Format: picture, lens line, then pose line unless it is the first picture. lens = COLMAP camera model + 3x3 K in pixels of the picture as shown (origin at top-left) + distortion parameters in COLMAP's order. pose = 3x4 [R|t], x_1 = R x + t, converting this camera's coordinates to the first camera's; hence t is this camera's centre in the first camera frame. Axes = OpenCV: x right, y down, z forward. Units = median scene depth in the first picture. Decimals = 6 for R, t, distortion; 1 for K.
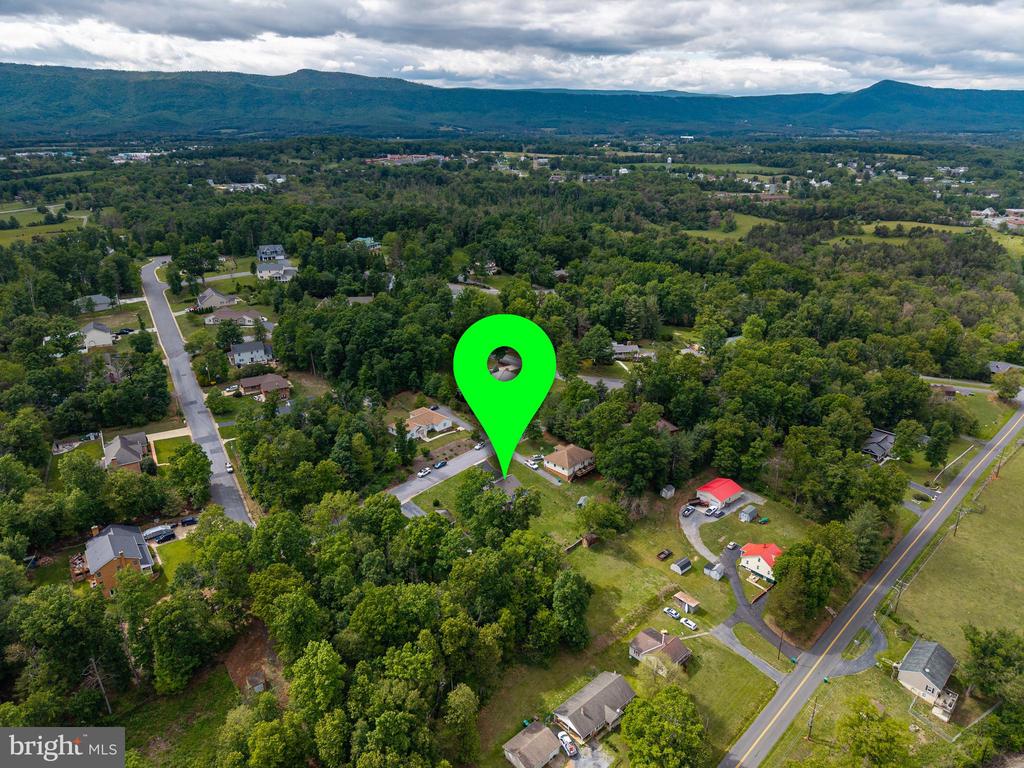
lens RADIAL K [[709.3, 0, 507.5], [0, 709.3, 387.3], [0, 0, 1]] dist [0.067253, -0.000399]
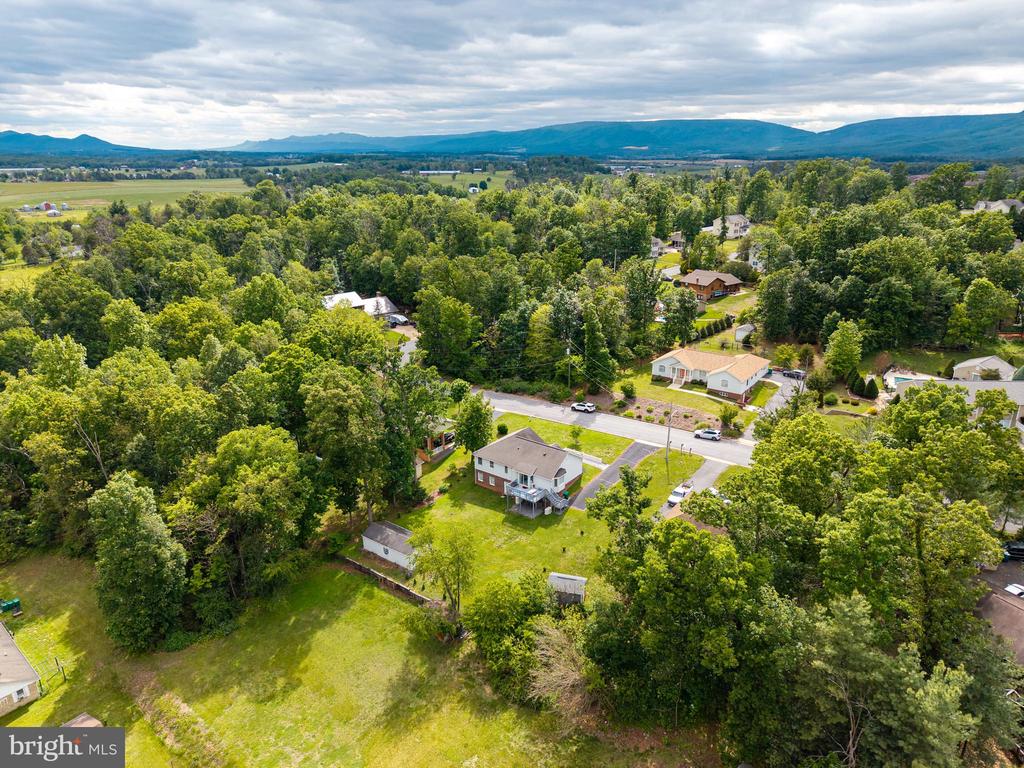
lens RADIAL K [[682.6, 0, 514.0], [0, 682.6, 396.1], [0, 0, 1]] dist [0.013271, -0.006215]
pose [[0.124067, 0.337948, -0.932951, 0.416022], [-0.374630, 0.886584, 0.271333, -0.020034], [0.918836, 0.315848, 0.236601, 0.849331]]
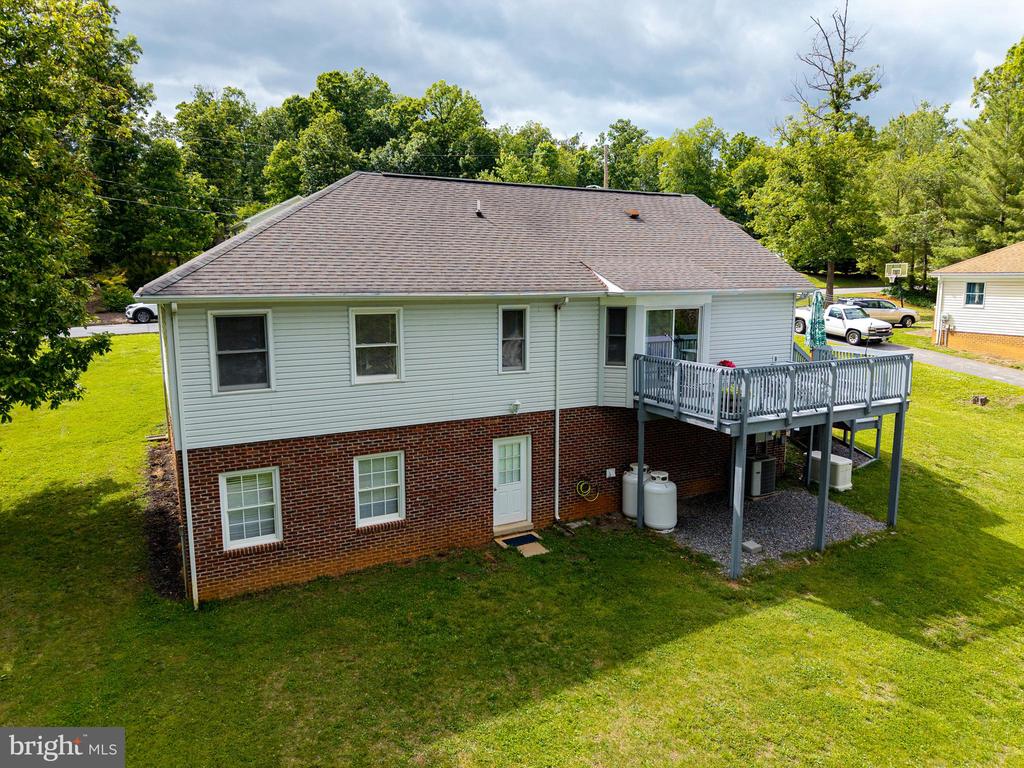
lens RADIAL K [[689.2, 0, 515.3], [0, 689.2, 368.3], [0, 0, 1]] dist [0.028939, -0.037467]
pose [[0.952406, 0.041700, -0.301967, 0.014983], [-0.117774, 0.964015, -0.238336, 0.172089], [0.281162, 0.262557, 0.923045, 0.912831]]
